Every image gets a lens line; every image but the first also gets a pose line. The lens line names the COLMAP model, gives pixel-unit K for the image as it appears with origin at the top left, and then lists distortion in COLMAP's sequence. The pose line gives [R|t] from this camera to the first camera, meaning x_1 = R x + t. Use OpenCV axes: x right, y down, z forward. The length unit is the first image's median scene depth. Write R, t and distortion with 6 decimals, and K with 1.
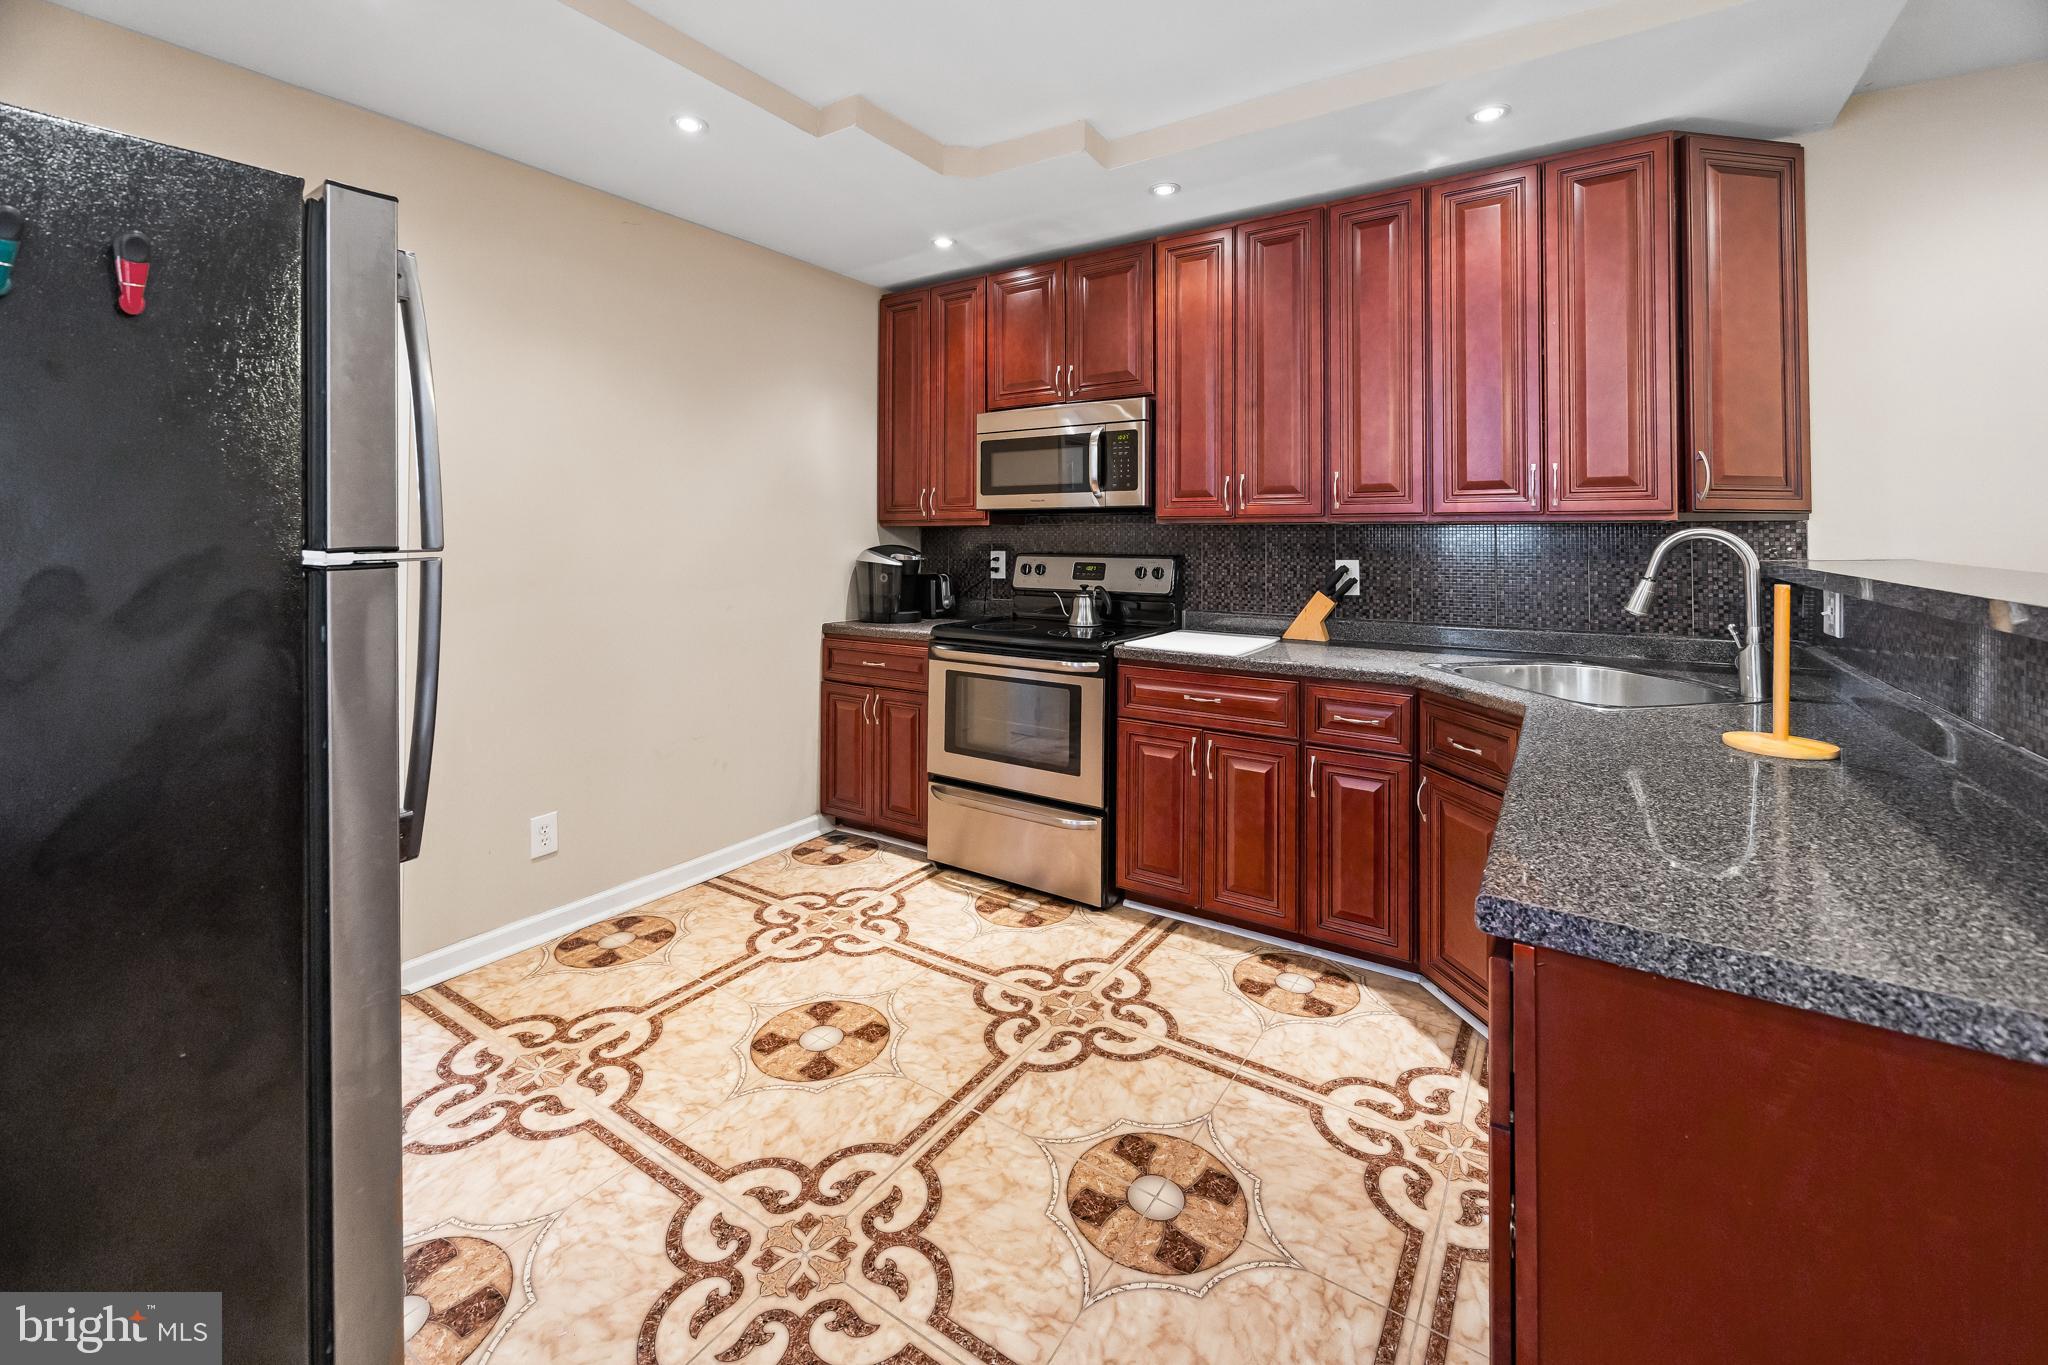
lens RADIAL K [[840.1, 0, 1024.8], [0, 840.1, 536.1], [0, 0, 1]] dist [-0.000555, -0.000060]
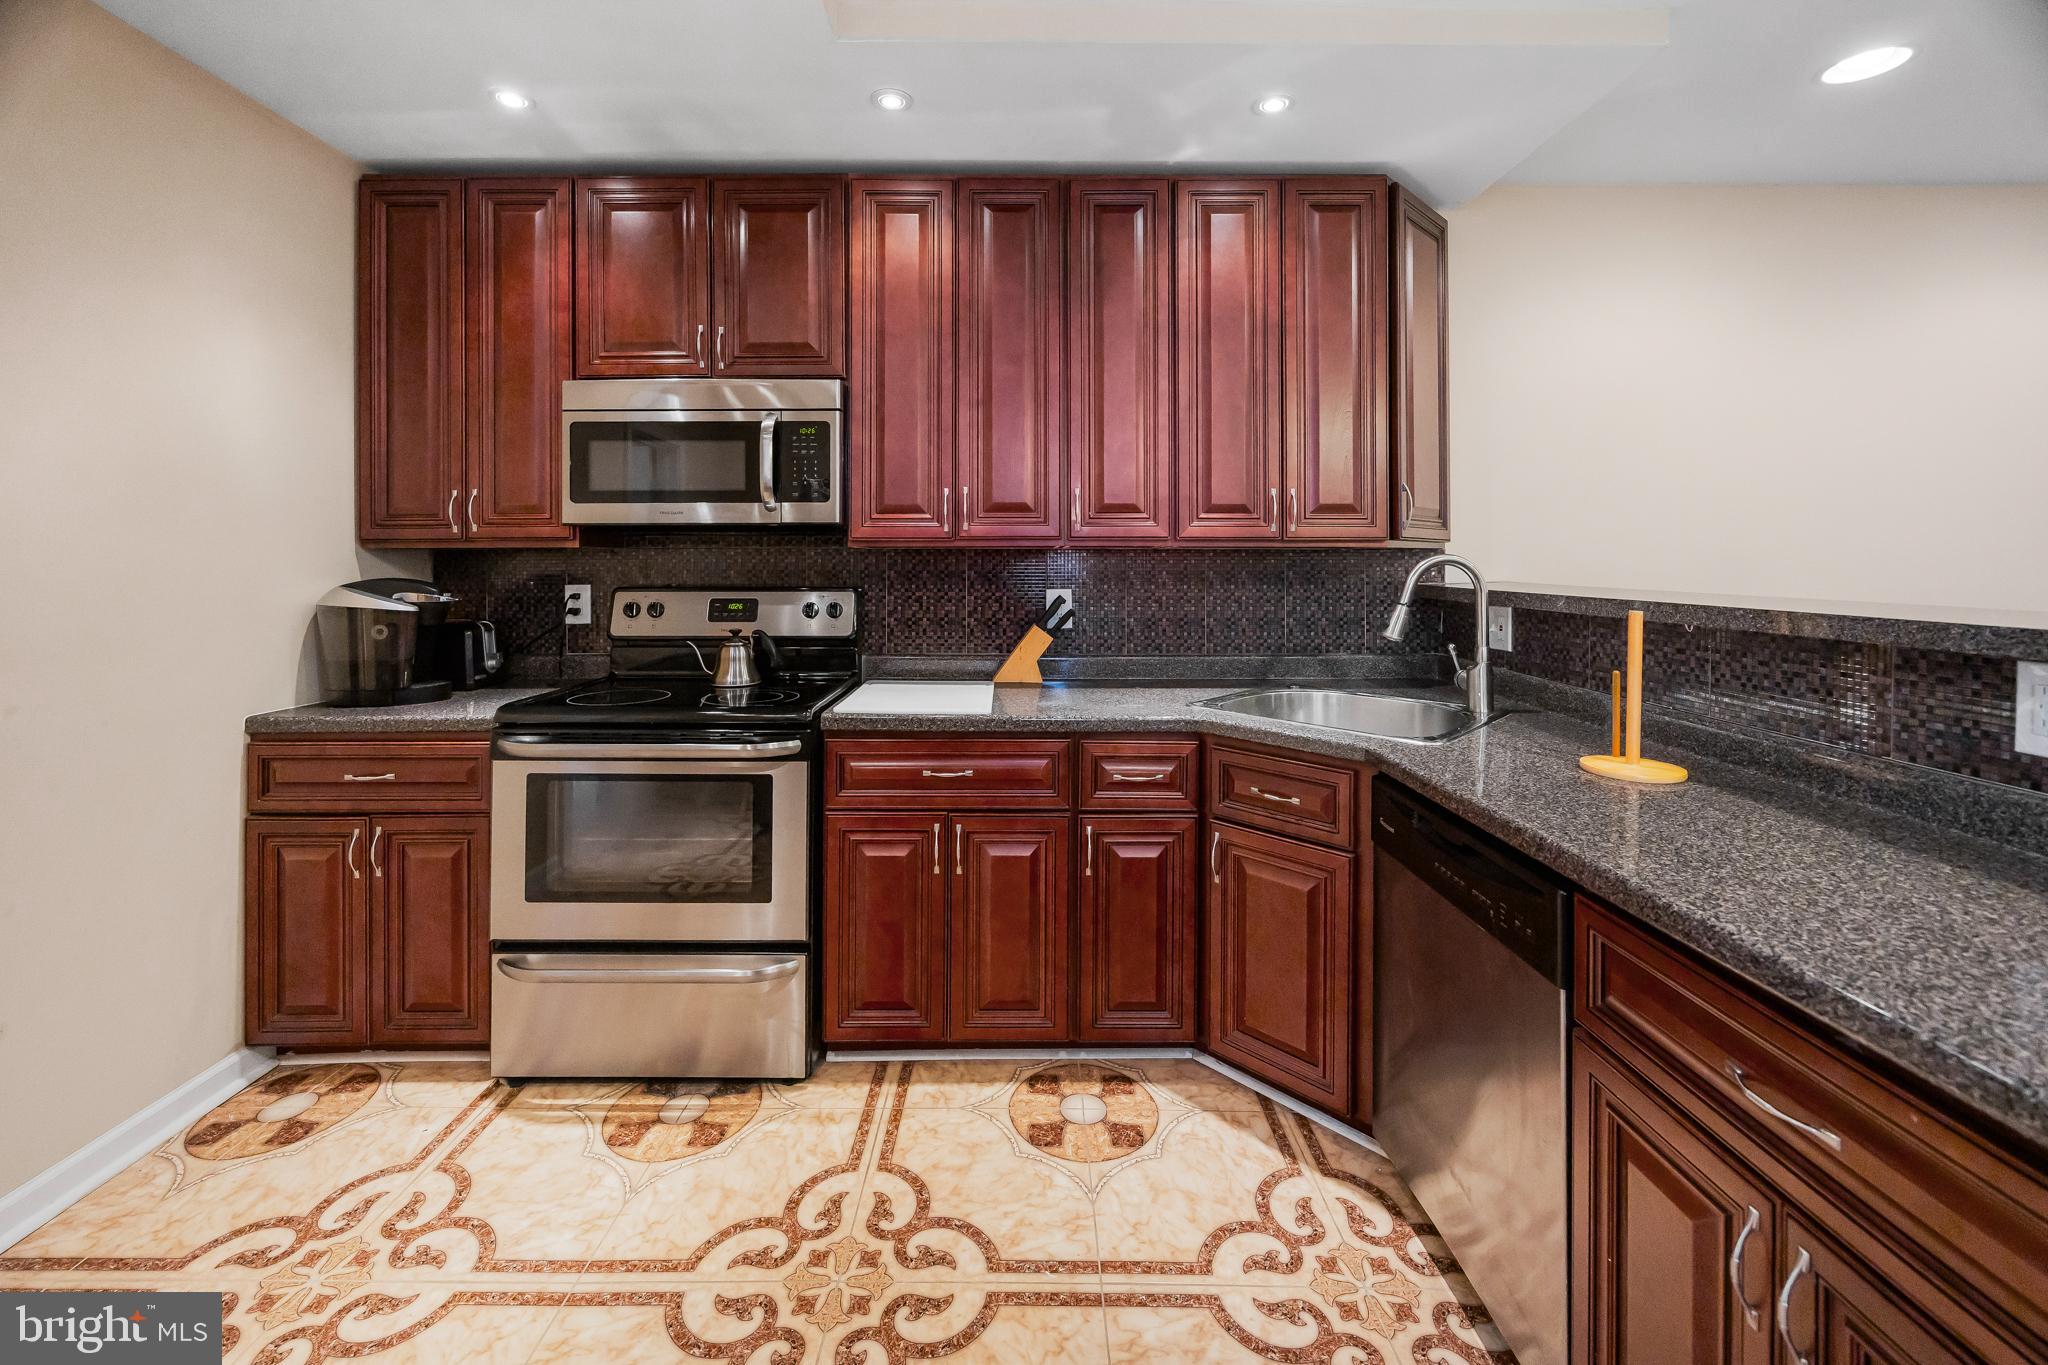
lens RADIAL K [[824.6, 0, 1023.6], [0, 824.6, 570.0], [0, 0, 1]] dist [0.000946, -0.000543]
pose [[0.833014, -0.007494, 0.553201, -0.131693], [0.001812, 0.999940, 0.010818, -0.001479], [-0.553249, -0.008009, 0.832978, 0.287692]]
